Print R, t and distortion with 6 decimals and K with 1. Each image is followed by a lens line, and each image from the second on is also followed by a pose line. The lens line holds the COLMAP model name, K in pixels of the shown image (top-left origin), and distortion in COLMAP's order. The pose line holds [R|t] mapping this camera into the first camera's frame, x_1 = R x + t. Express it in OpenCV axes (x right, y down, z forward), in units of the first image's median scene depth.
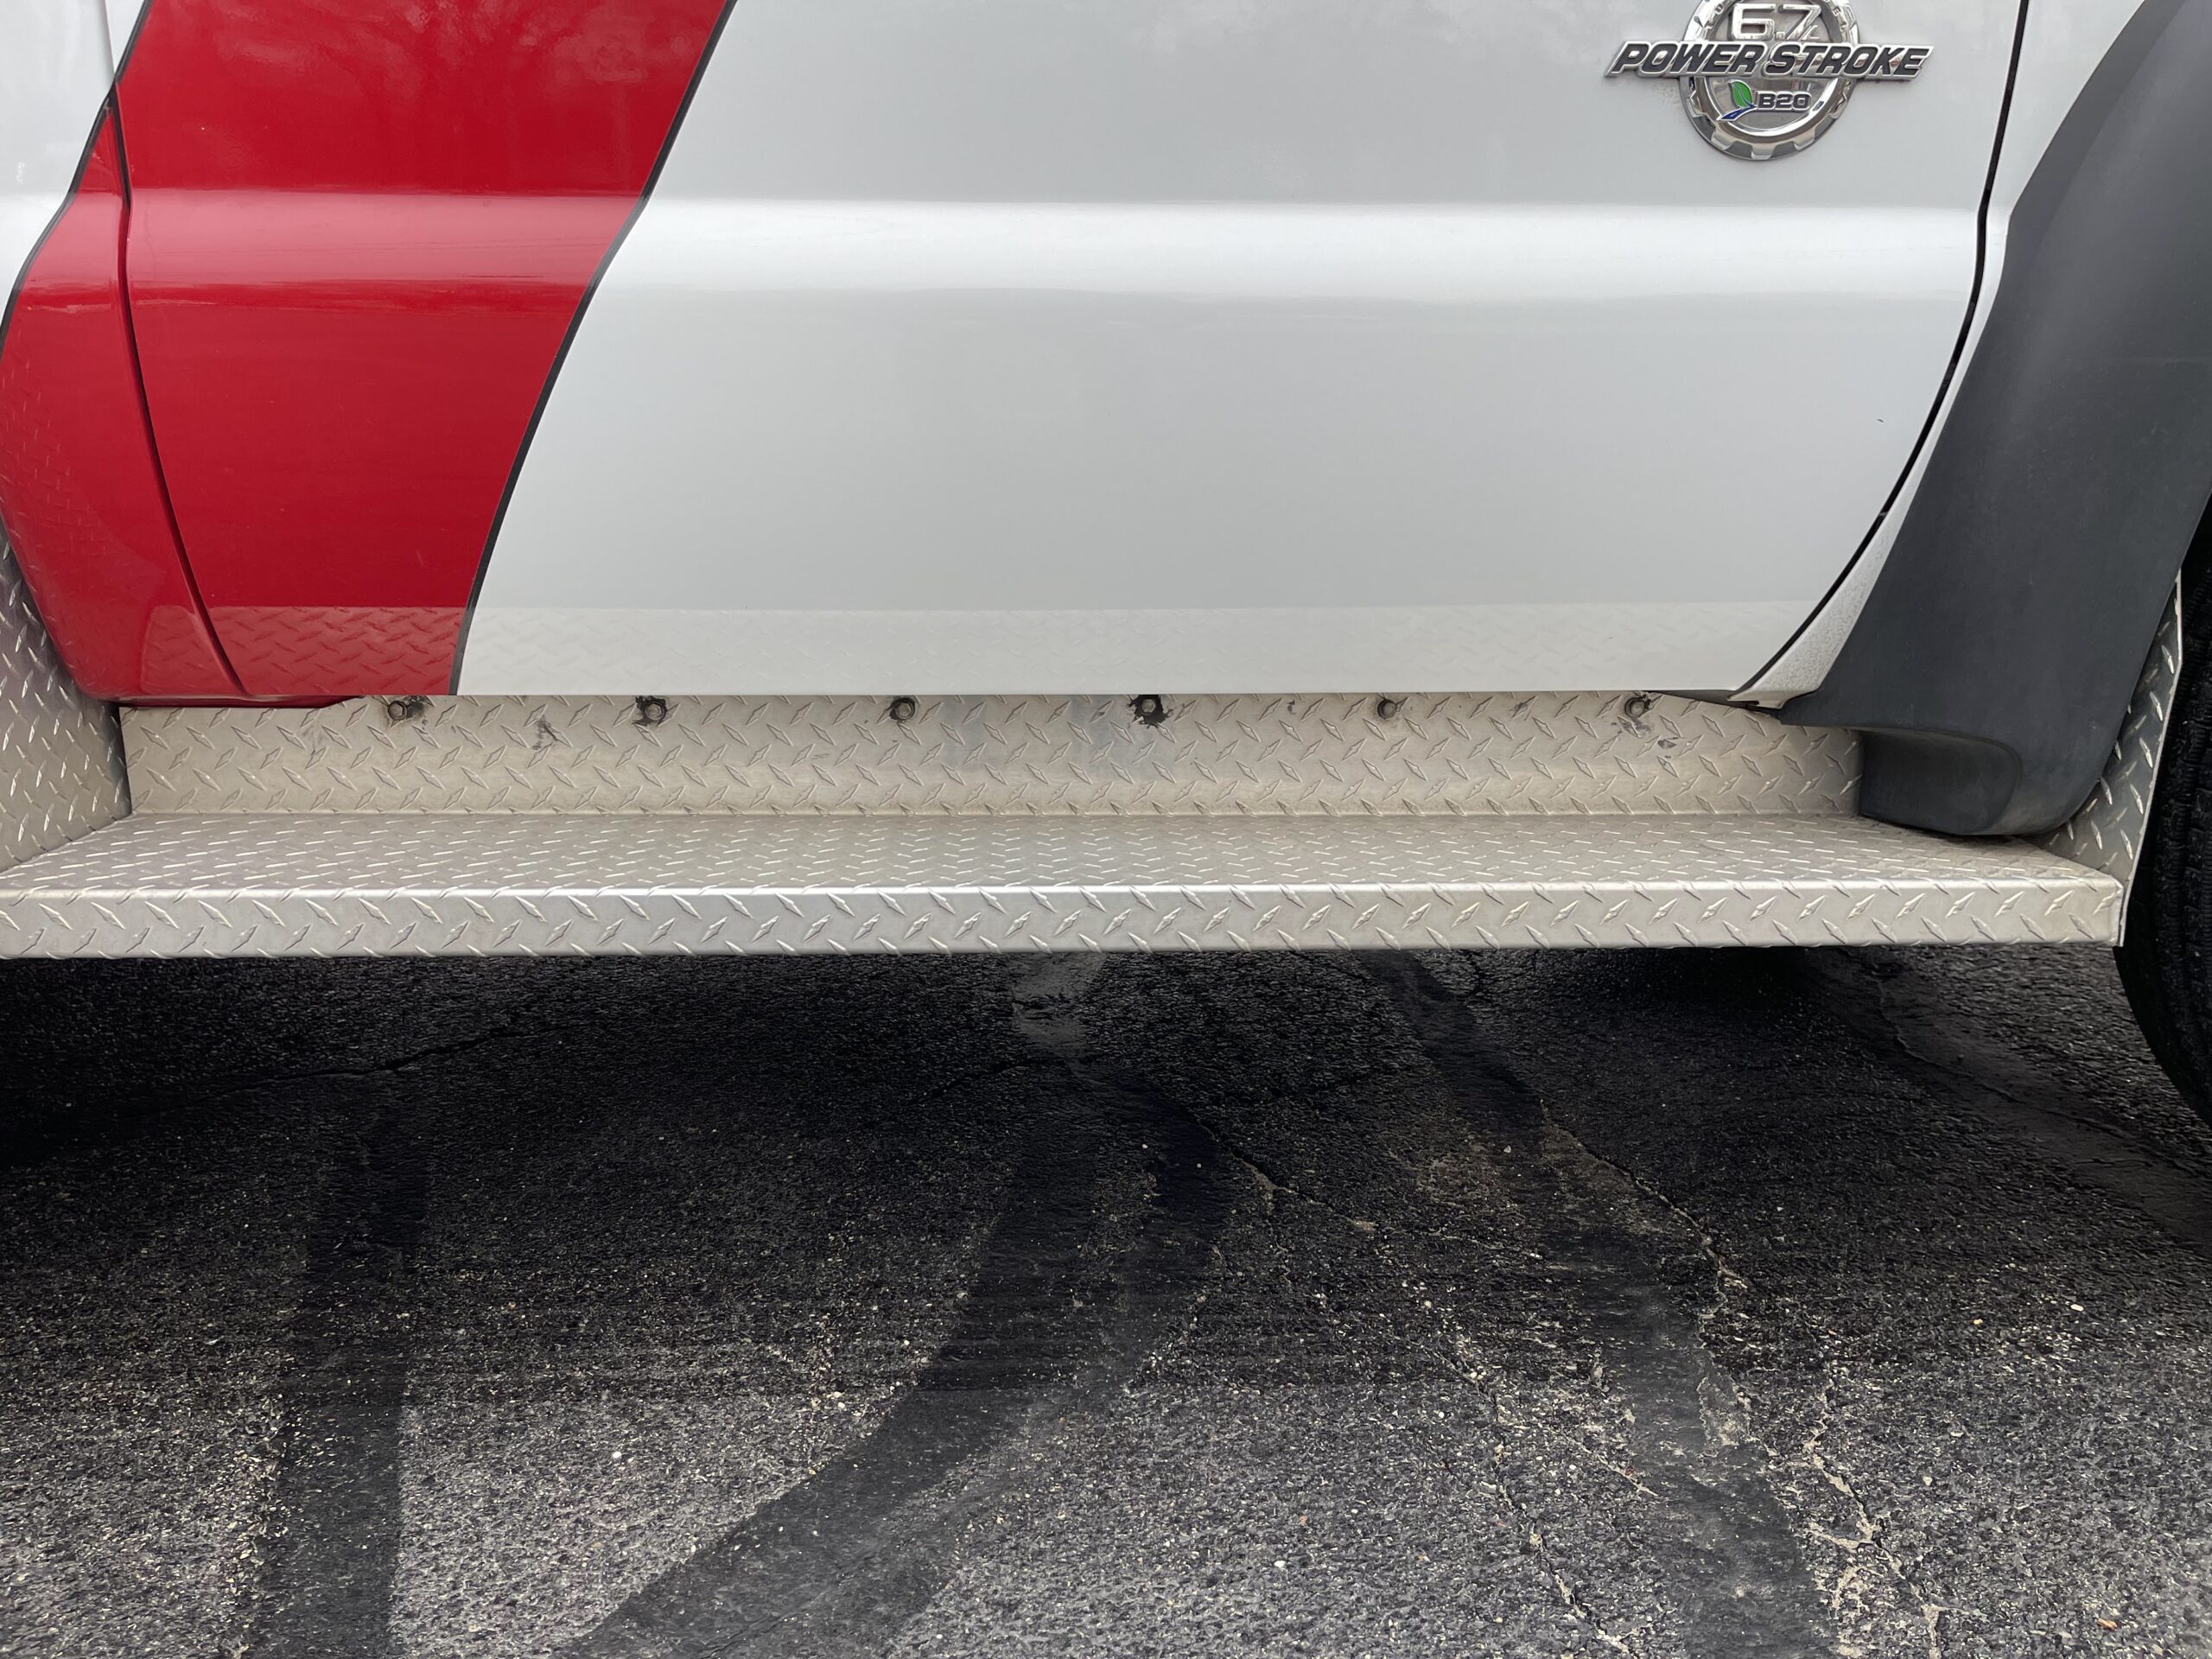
lens RADIAL K [[1690.4, 0, 1105.3], [0, 1690.4, 822.3], [0, 0, 1]] dist [0.064244, -0.076748]
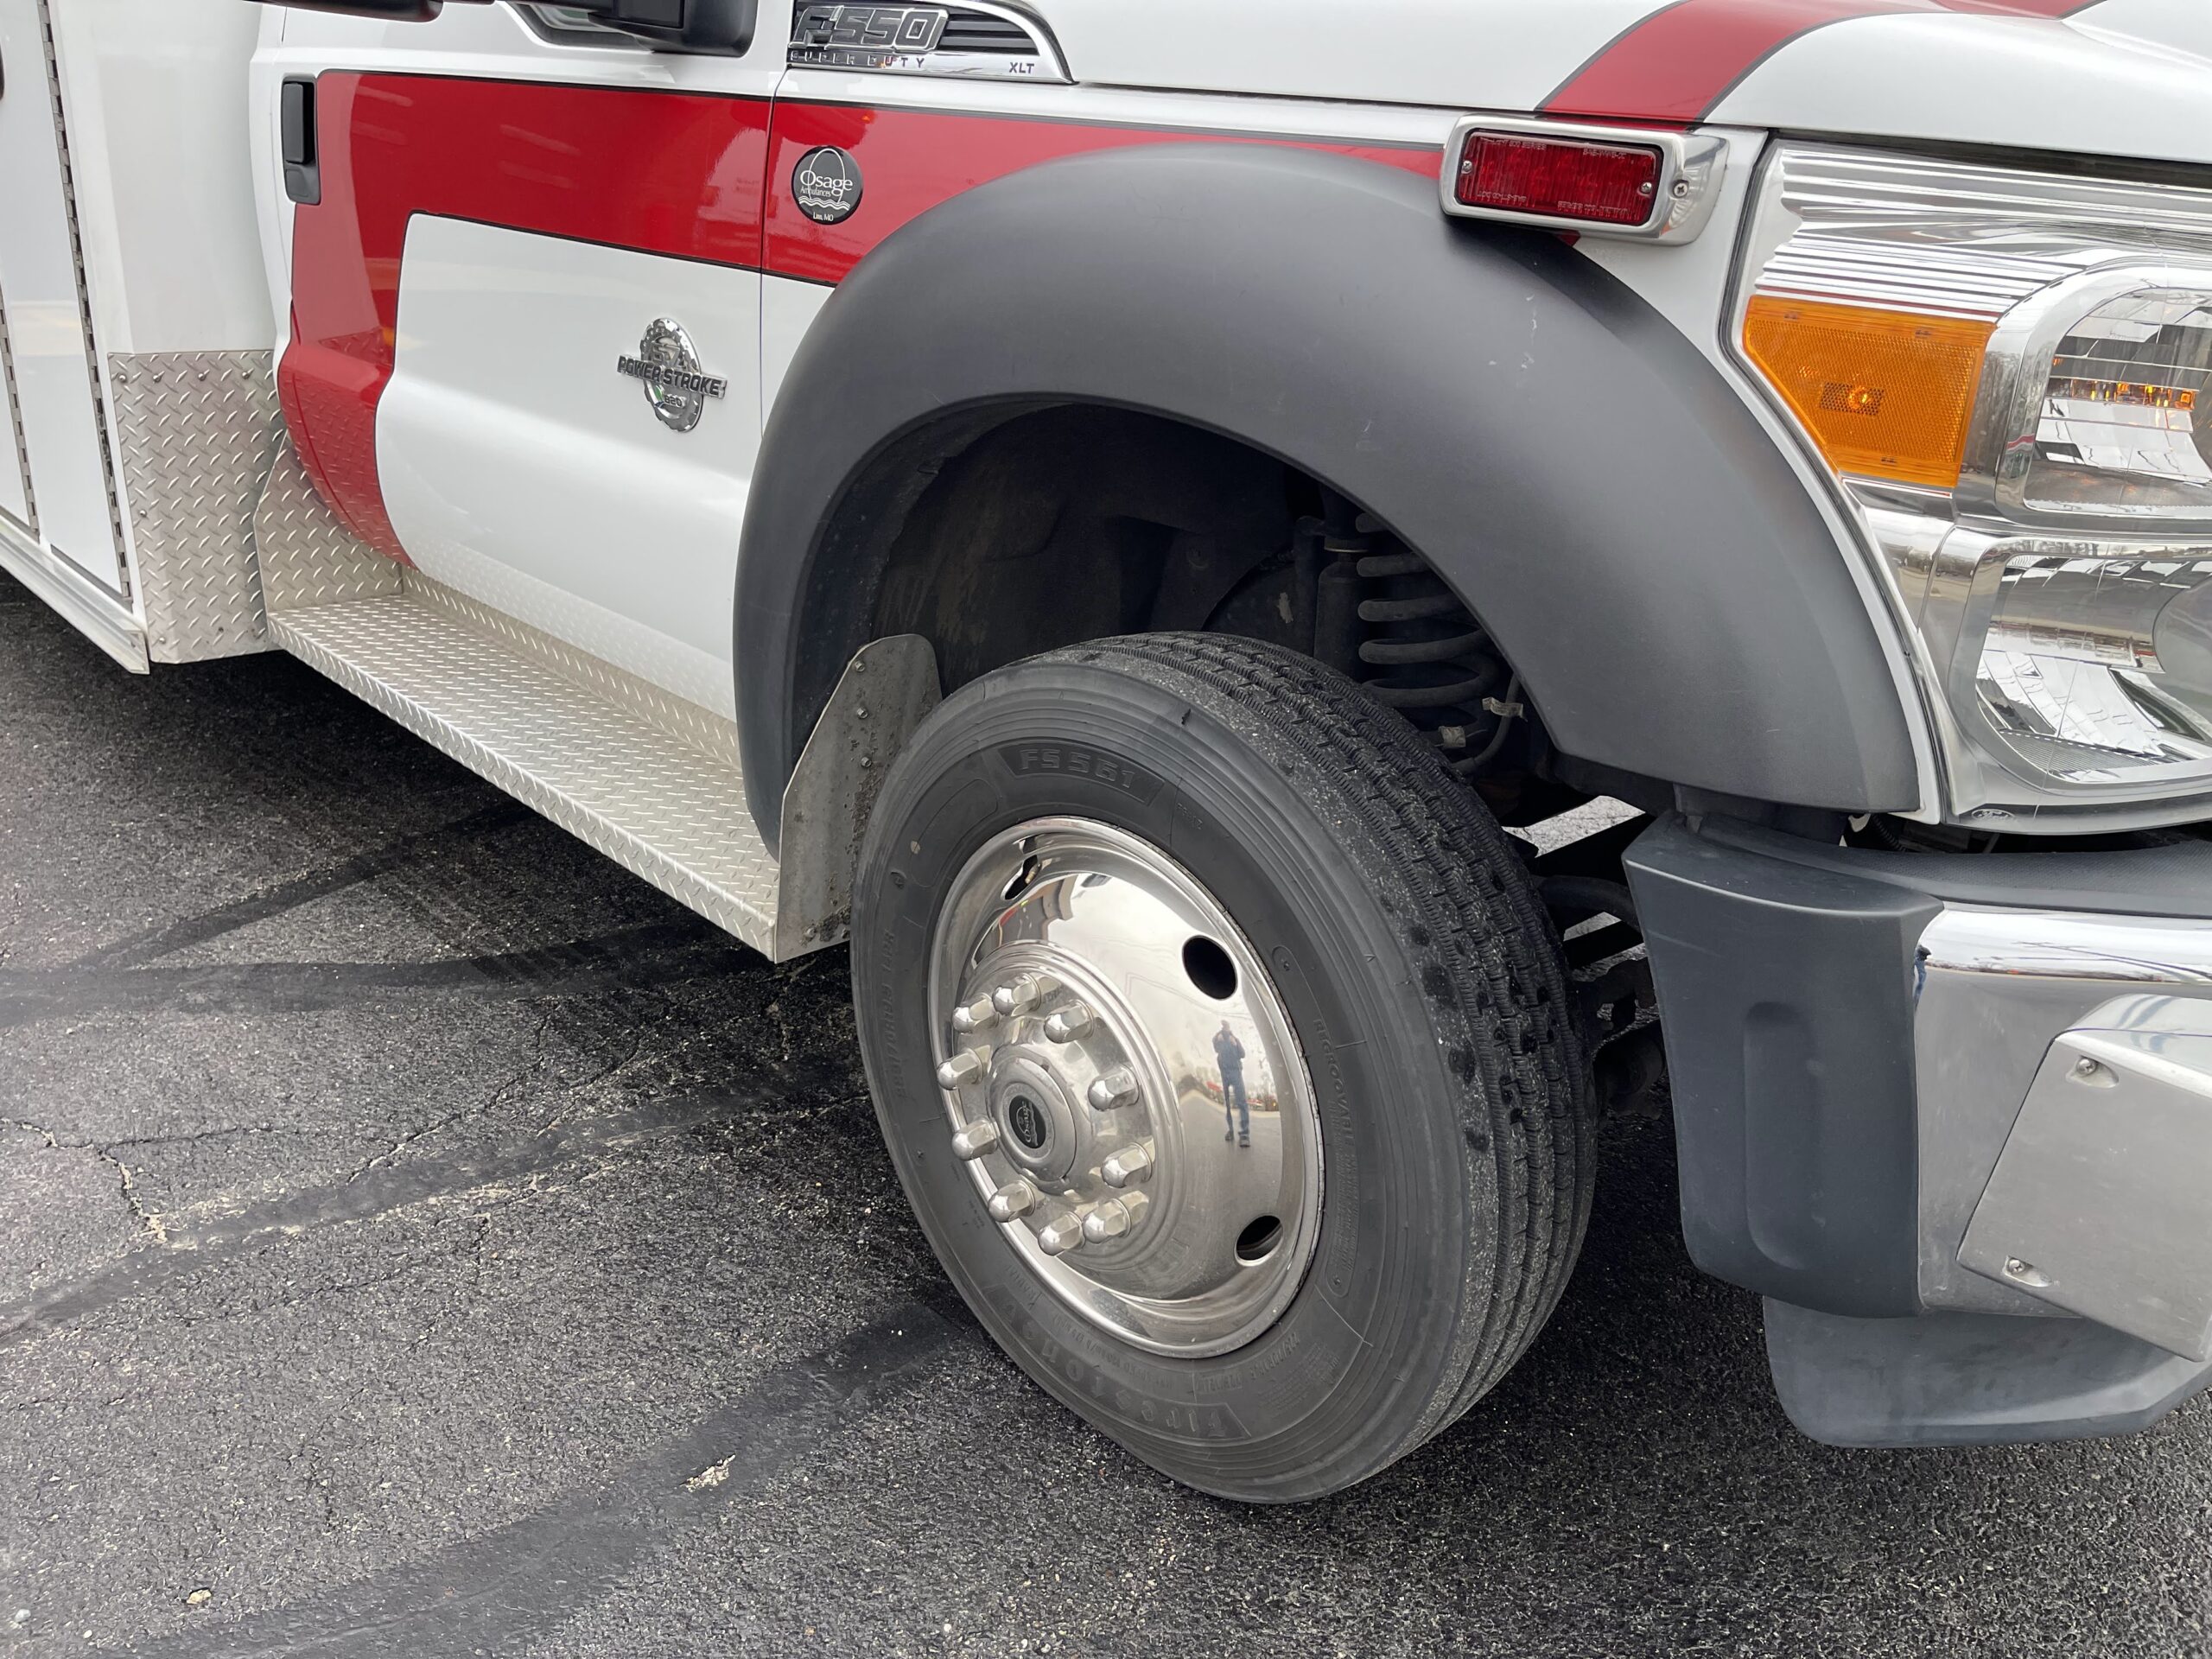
lens RADIAL K [[1690.4, 0, 1102.3], [0, 1690.4, 834.8], [0, 0, 1]] dist [0.064244, -0.076748]
pose [[0.651334, 0.312677, -0.691373, 1.934418], [-0.209638, 0.949839, 0.232072, -0.489029], [0.729257, -0.006218, 0.684212, 0.176512]]
